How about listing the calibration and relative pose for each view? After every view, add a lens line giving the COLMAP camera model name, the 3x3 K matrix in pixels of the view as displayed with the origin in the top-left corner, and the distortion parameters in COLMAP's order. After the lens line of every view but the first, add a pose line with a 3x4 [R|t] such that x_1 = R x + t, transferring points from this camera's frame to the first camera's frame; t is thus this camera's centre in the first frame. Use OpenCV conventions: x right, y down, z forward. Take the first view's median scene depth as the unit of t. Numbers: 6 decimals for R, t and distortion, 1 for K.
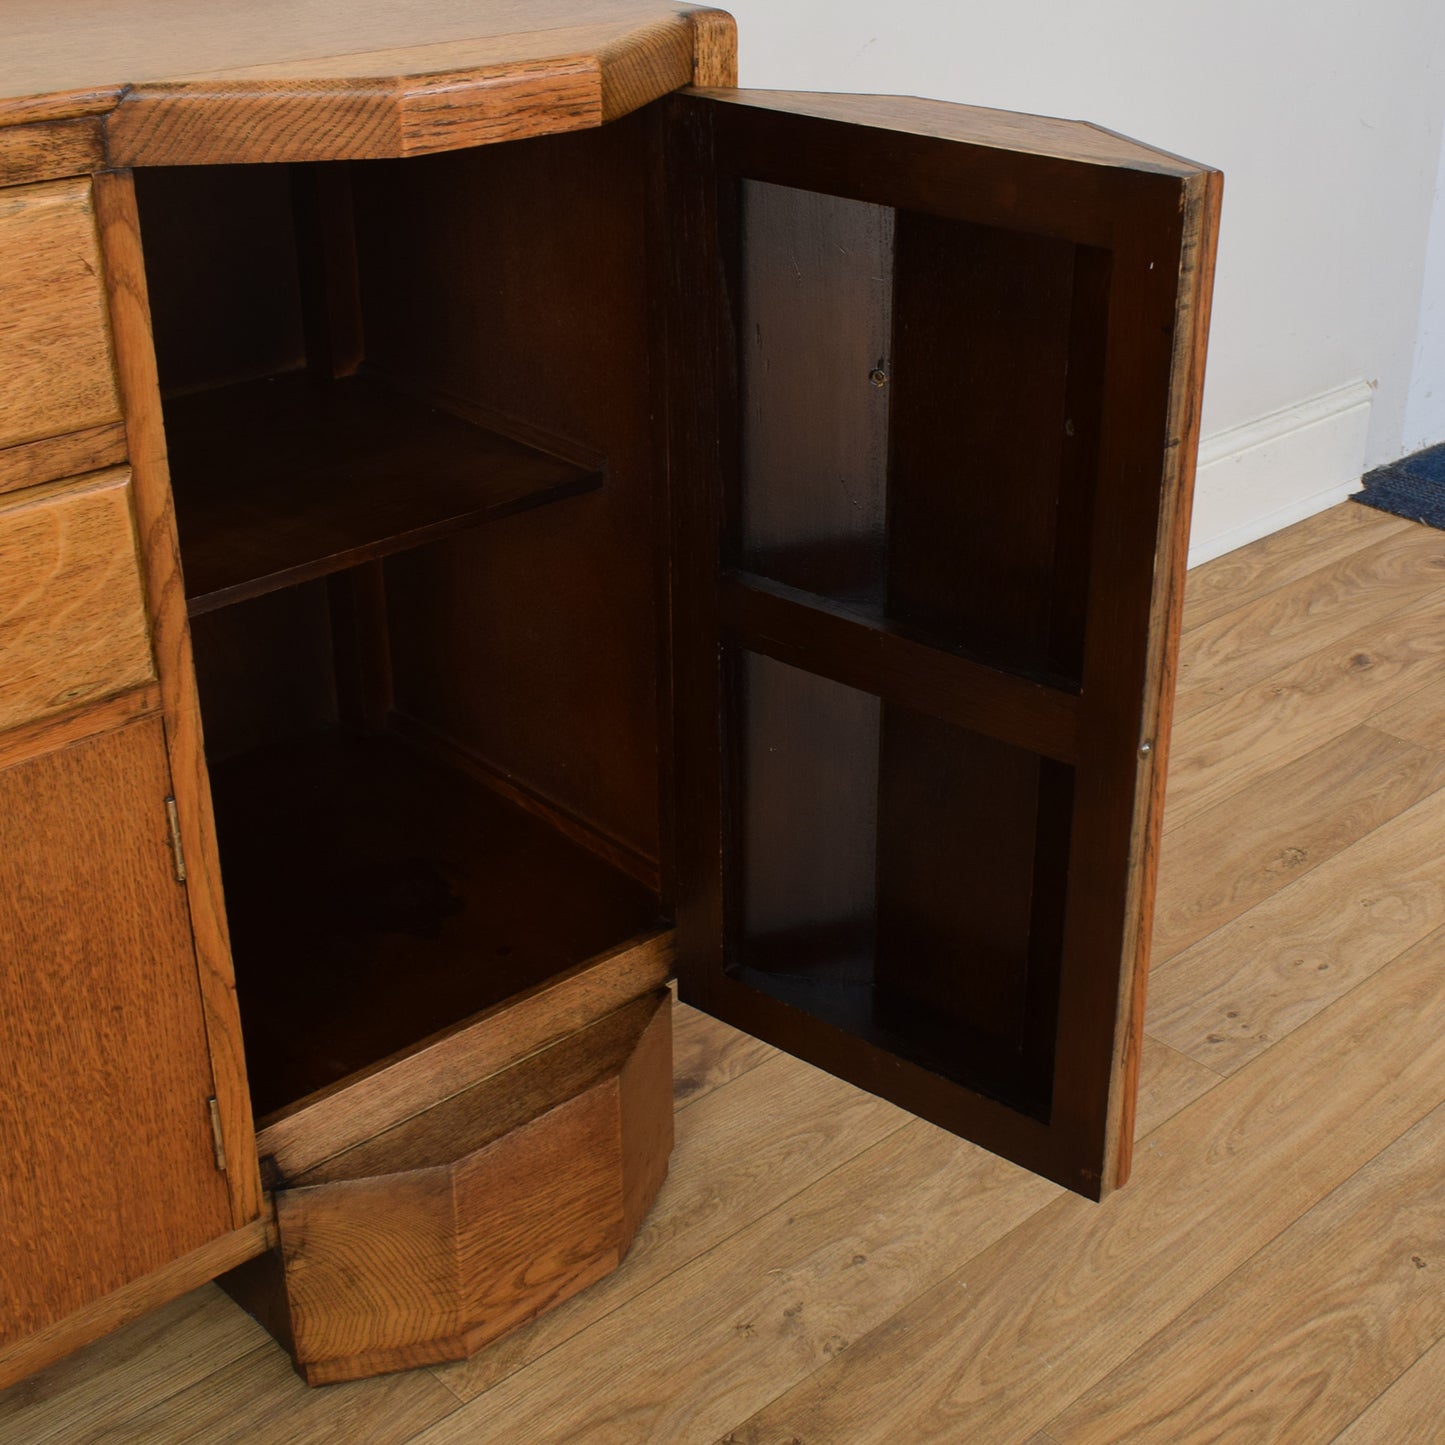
lens RADIAL K [[2069.2, 0, 822.4], [0, 2069.2, 637.8], [0, 0, 1]] dist [-0.018180, 0.000000]
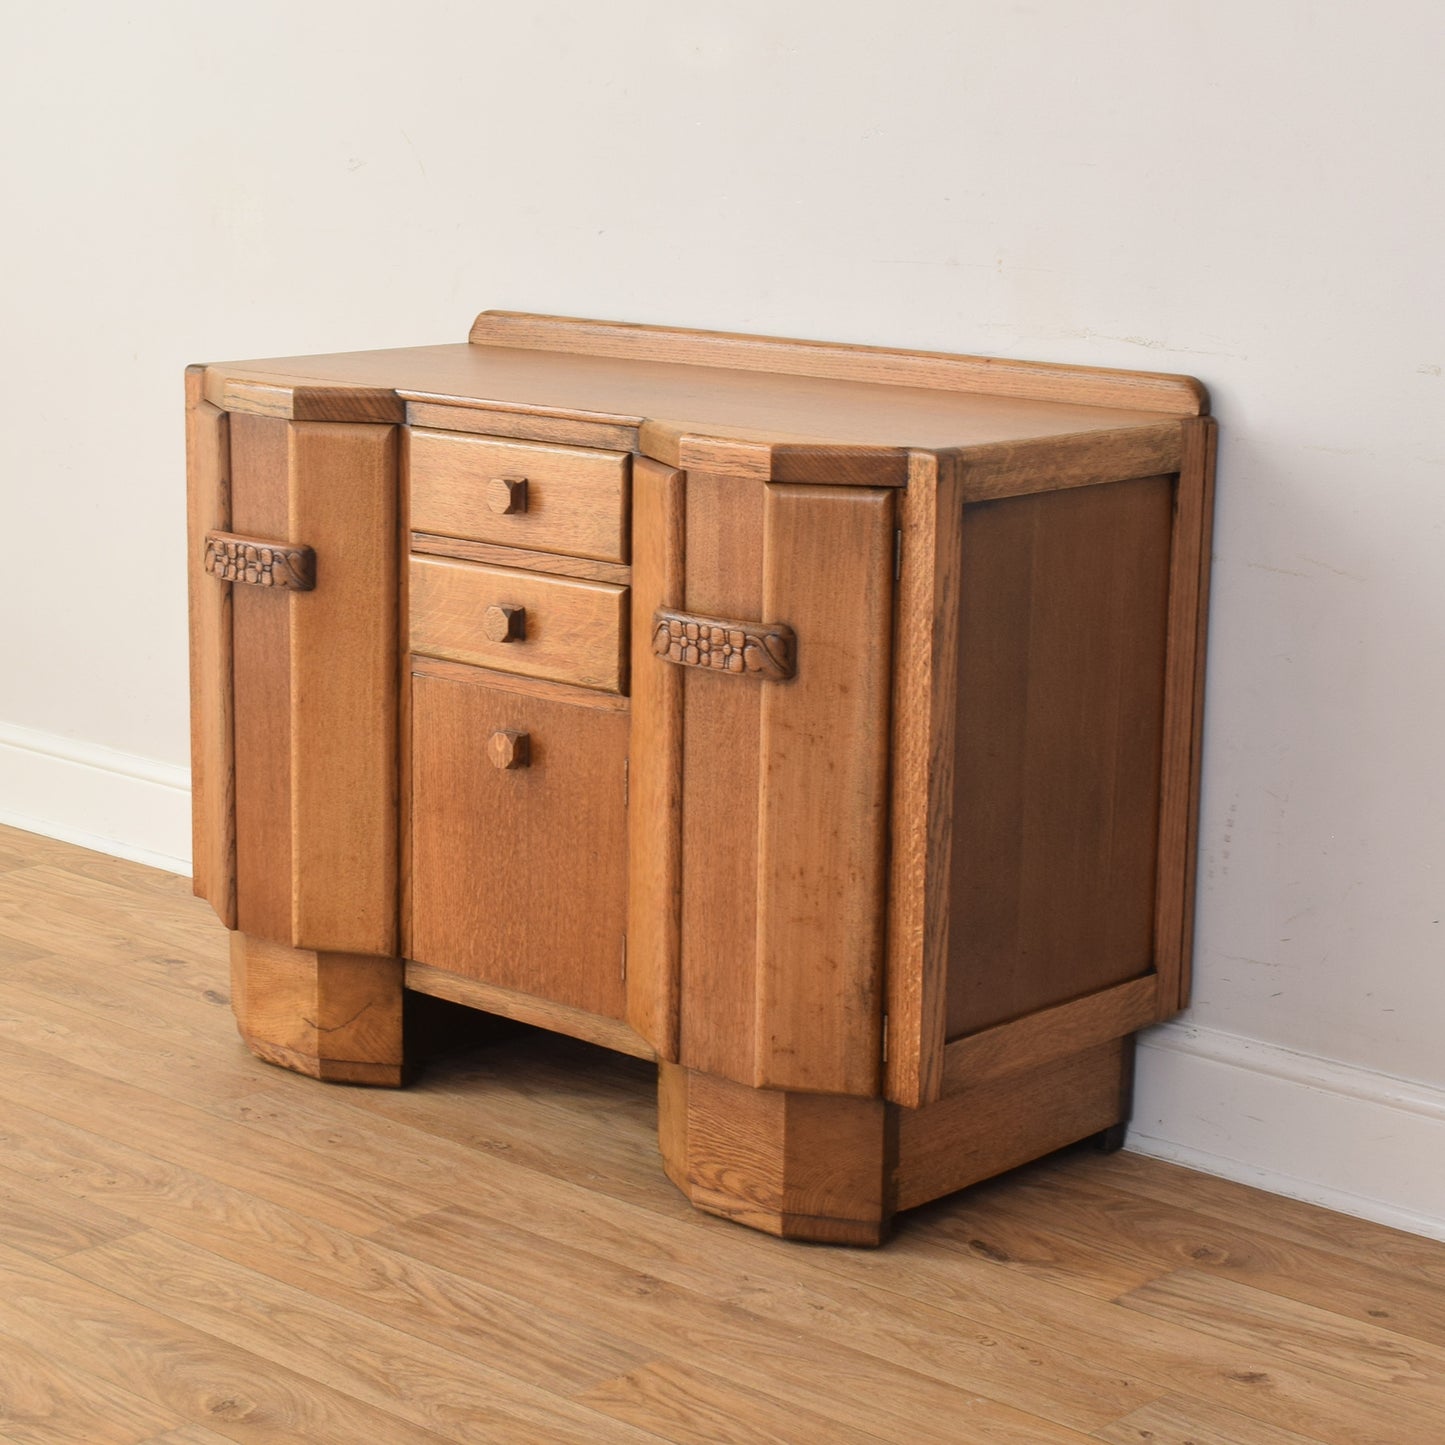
lens RADIAL K [[3157.6, 0, 699.6], [0, 3157.6, 729.9], [0, 0, 1]] dist [-0.043419, 0.000000]
pose [[0.050457, 0.193950, -0.979713, 2.798662], [-0.431168, 0.889067, 0.153799, -0.469096], [0.900860, 0.414660, 0.128484, 0.677788]]
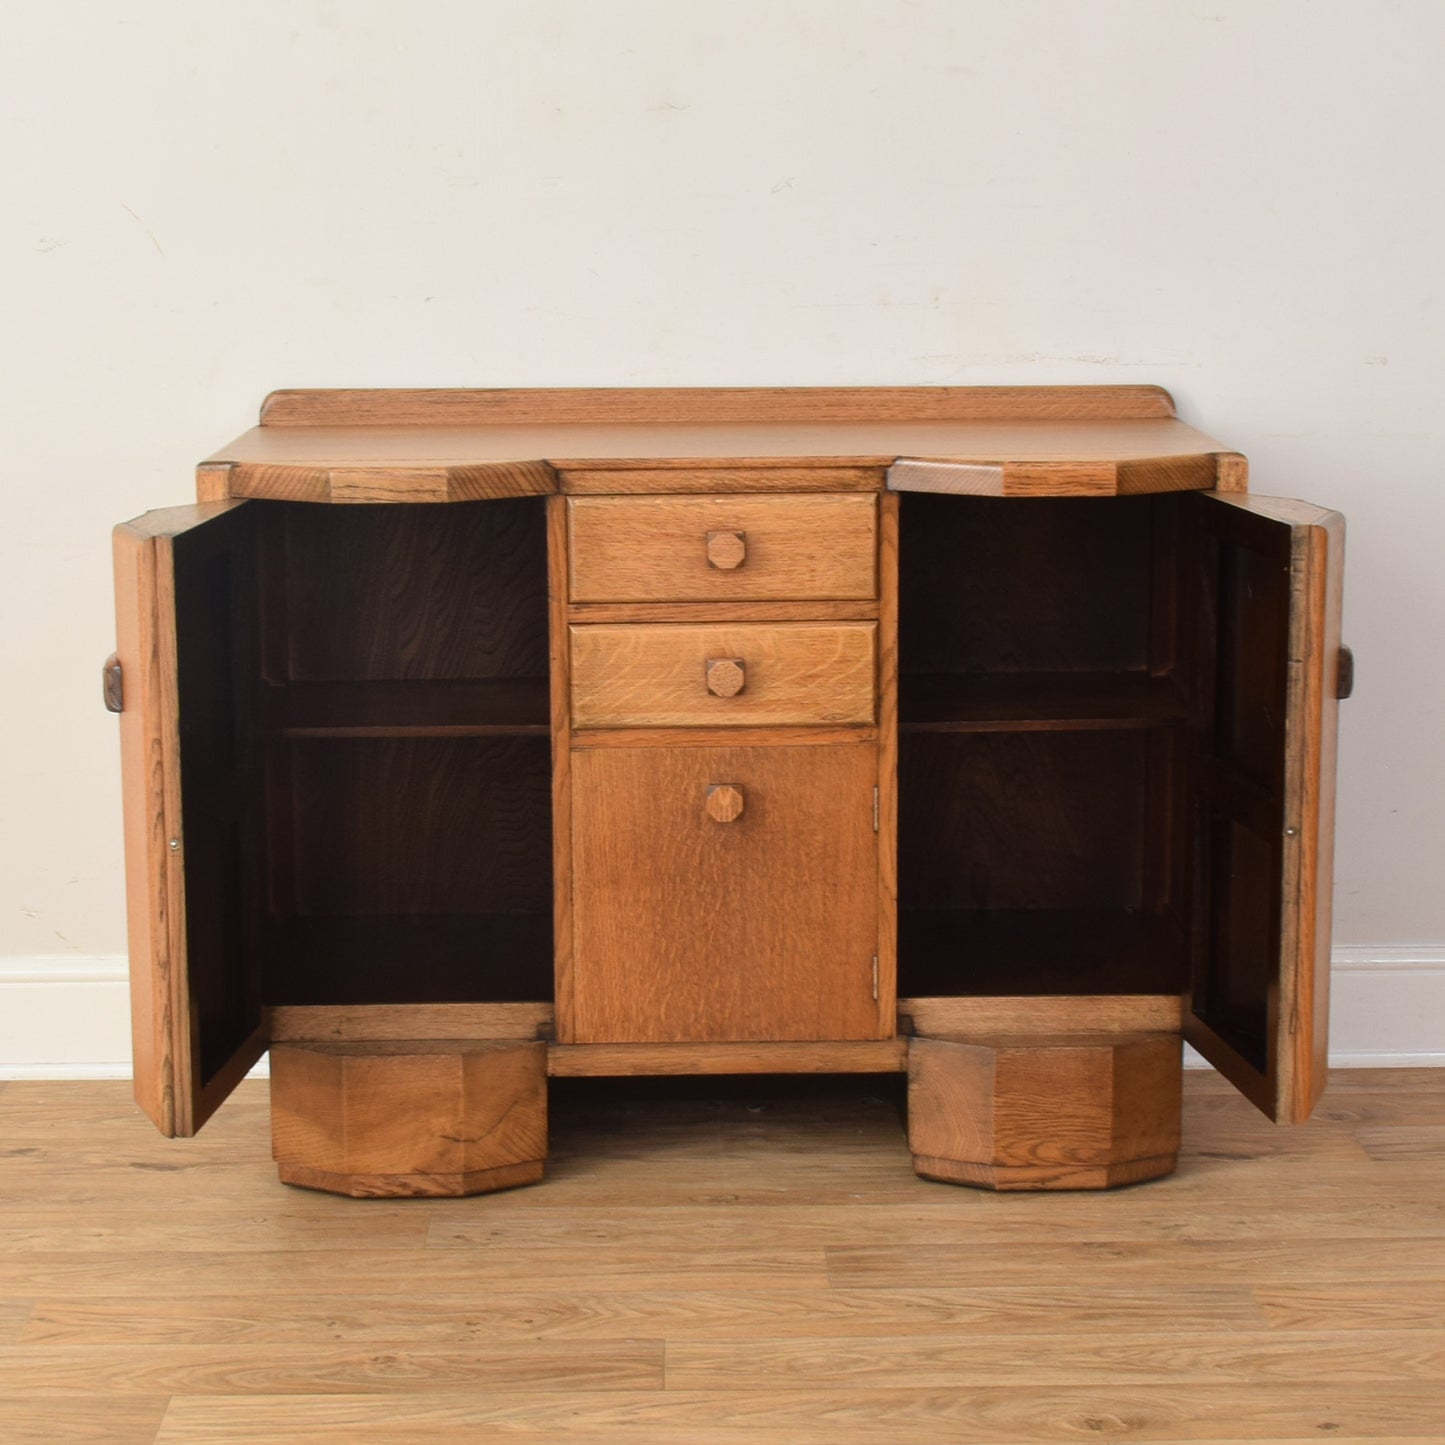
lens RADIAL K [[3157.6, 0, 722.2], [0, 3157.6, 812.6], [0, 0, 1]] dist [-0.043419, 0.000000]
pose [[0.724846, 0.121658, -0.678084, 1.816773], [-0.273462, 0.954227, -0.121118, 0.553884], [0.632311, 0.273223, 0.724936, -1.474864]]
